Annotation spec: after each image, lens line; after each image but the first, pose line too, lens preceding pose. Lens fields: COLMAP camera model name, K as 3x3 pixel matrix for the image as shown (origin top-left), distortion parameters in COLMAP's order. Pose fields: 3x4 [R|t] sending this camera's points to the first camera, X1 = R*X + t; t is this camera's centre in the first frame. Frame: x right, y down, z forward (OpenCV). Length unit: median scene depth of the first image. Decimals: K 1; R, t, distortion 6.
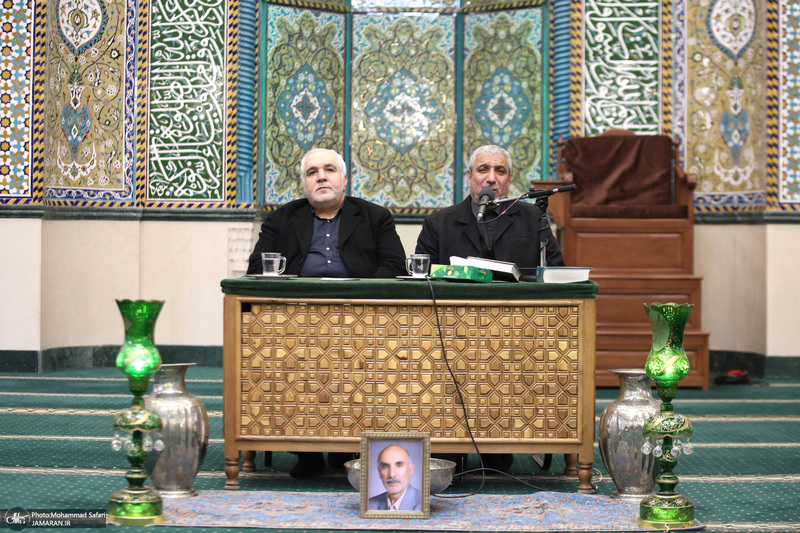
lens RADIAL K [[1614.1, 0, 399.9], [0, 1614.1, 266.5], [0, 0, 1]] dist [0.009791, 0.000000]
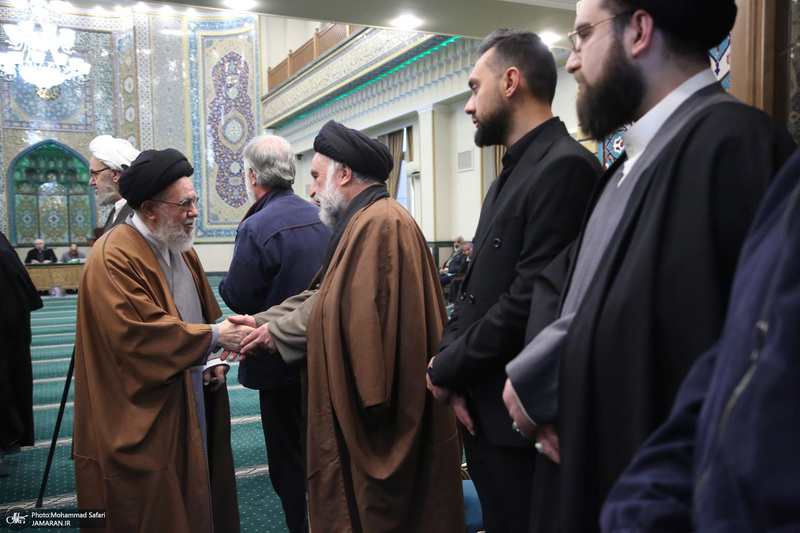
lens RADIAL K [[797.4, 0, 402.3], [0, 797.4, 269.6], [0, 0, 1]] dist [0.142120, 0.000000]
pose [[0.919758, -0.048059, 0.389532, -0.000136], [0.029517, 0.998134, 0.053450, -0.053235], [-0.391374, -0.037663, 0.919461, -1.335837]]
